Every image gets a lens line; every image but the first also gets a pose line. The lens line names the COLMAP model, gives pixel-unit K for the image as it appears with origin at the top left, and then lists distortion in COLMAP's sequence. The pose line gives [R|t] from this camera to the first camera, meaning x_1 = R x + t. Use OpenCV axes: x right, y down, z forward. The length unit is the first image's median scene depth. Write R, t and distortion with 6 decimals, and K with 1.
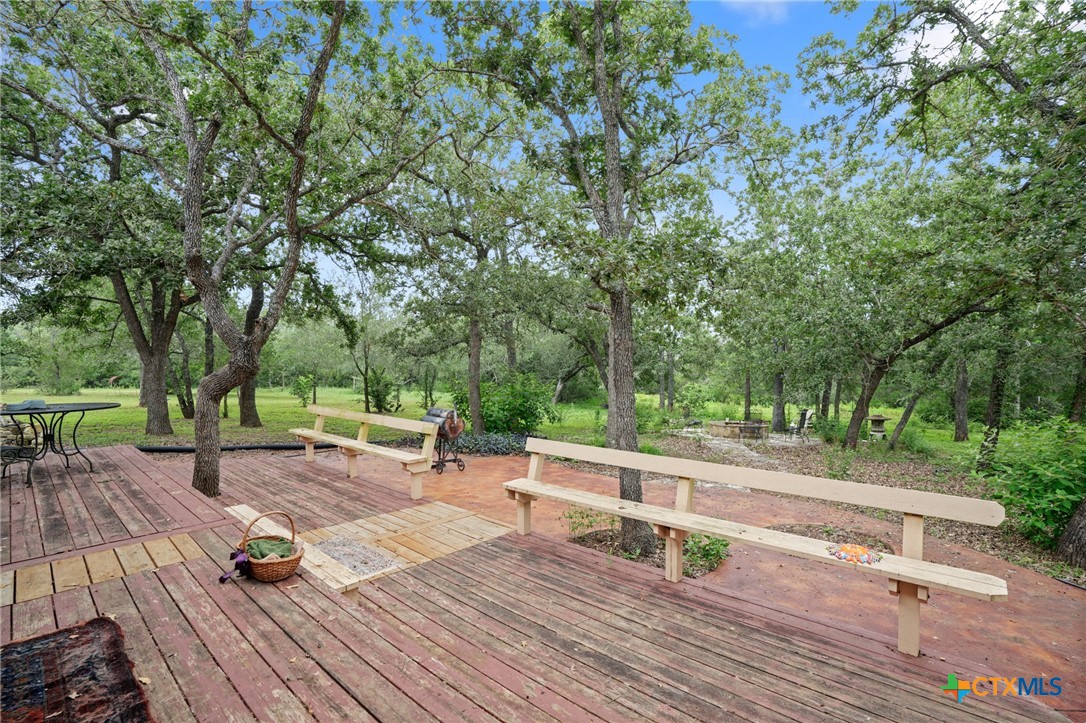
lens RADIAL K [[499.5, 0, 543.0], [0, 499.5, 361.5], [0, 0, 1]] dist [-0.072679, 0.029935]
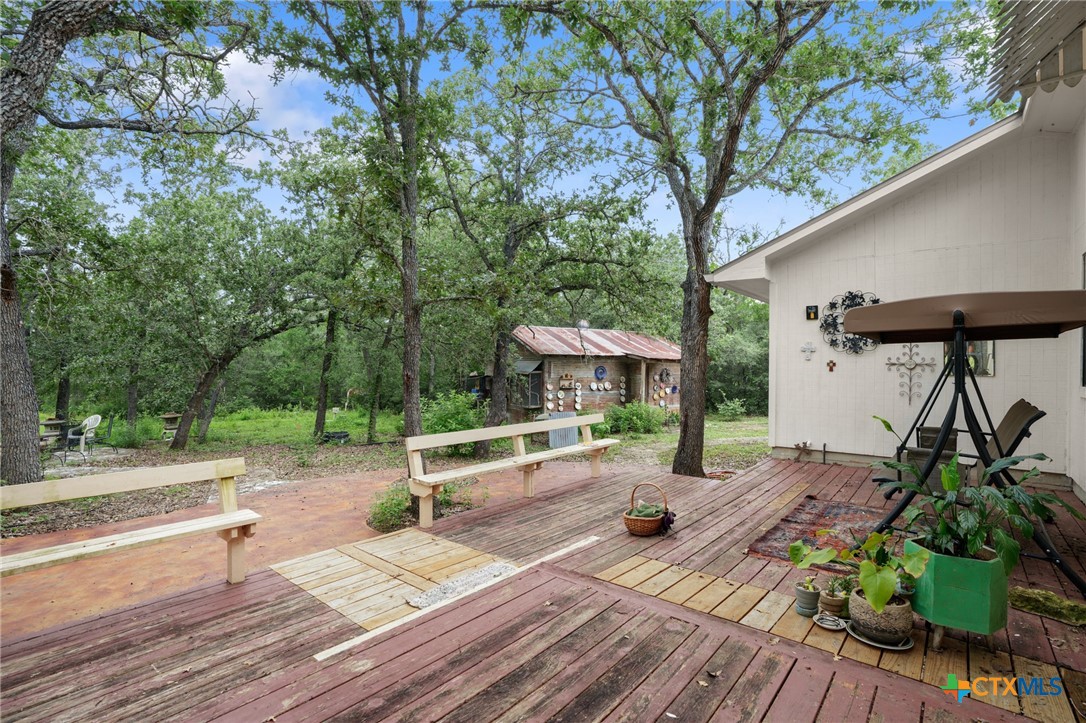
lens RADIAL K [[499.5, 0, 543.0], [0, 499.5, 361.5], [0, 0, 1]] dist [-0.072679, 0.029935]
pose [[-0.015748, 0.001749, 0.999874, -1.486478], [-0.002641, 0.999995, -0.001791, -0.009325], [-0.999873, -0.002669, -0.015744, 1.032545]]
